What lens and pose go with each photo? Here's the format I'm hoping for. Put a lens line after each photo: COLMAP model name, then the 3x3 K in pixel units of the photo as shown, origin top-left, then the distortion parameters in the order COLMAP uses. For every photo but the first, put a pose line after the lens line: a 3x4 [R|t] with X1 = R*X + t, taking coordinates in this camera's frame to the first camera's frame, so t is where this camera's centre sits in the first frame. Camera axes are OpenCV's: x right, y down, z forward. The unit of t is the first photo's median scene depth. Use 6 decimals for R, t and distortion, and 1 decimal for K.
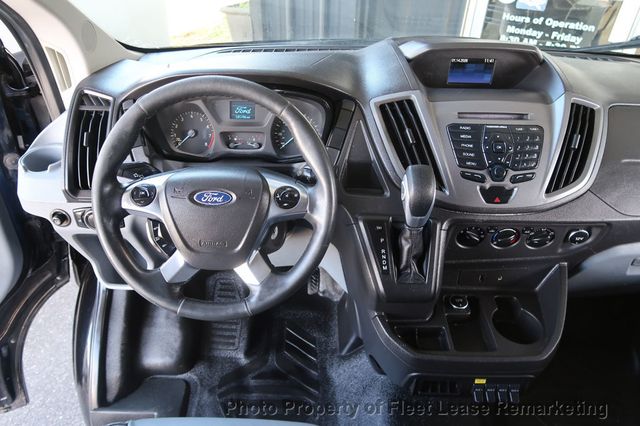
lens RADIAL K [[443.6, 0, 321.9], [0, 443.6, 215.1], [0, 0, 1]] dist [-0.024159, 0.006350]
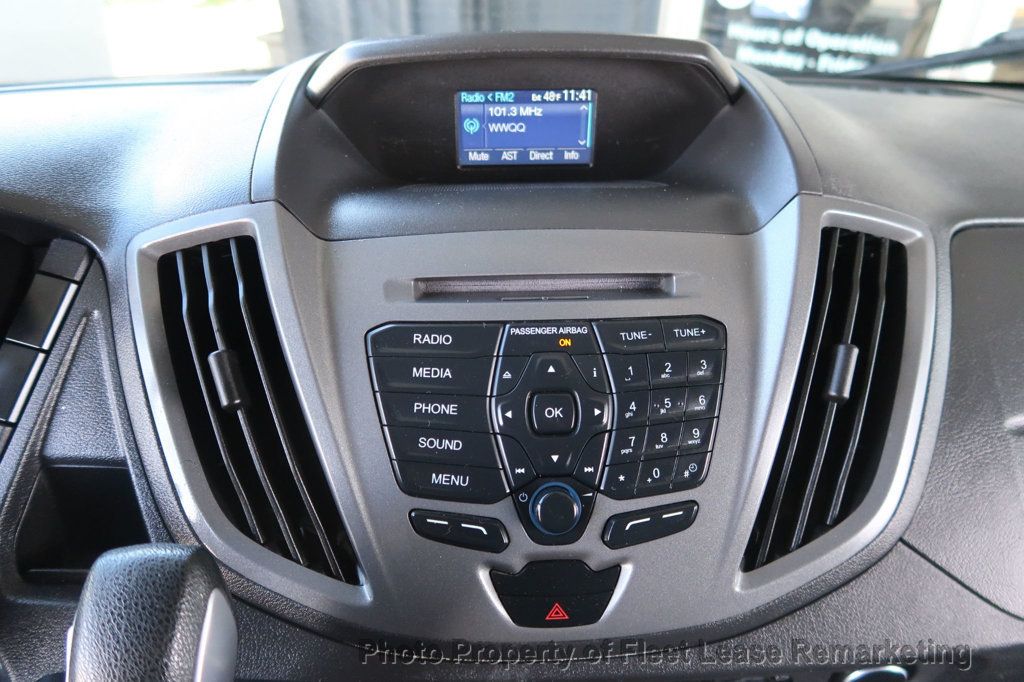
lens RADIAL K [[709.8, 0, 509.0], [0, 709.8, 340.4], [0, 0, 1]] dist [-0.024159, 0.006350]
pose [[0.998674, -0.037234, 0.035565, 0.354434], [0.038495, 0.998630, -0.035456, -0.178857], [-0.034196, 0.036778, 0.998738, 0.568823]]
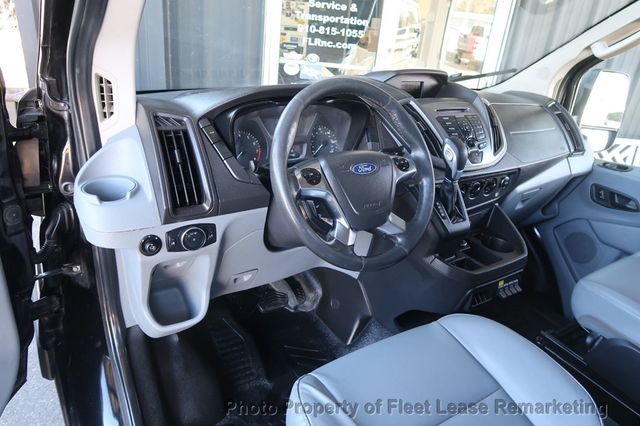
lens RADIAL K [[443.6, 0, 318.0], [0, 443.6, 212.2], [0, 0, 1]] dist [-0.024159, 0.006350]
pose [[0.827026, -0.173130, 0.534840, -0.861194], [0.269348, 0.957117, -0.106673, 0.145164], [-0.493436, 0.232280, 0.838193, 0.035480]]
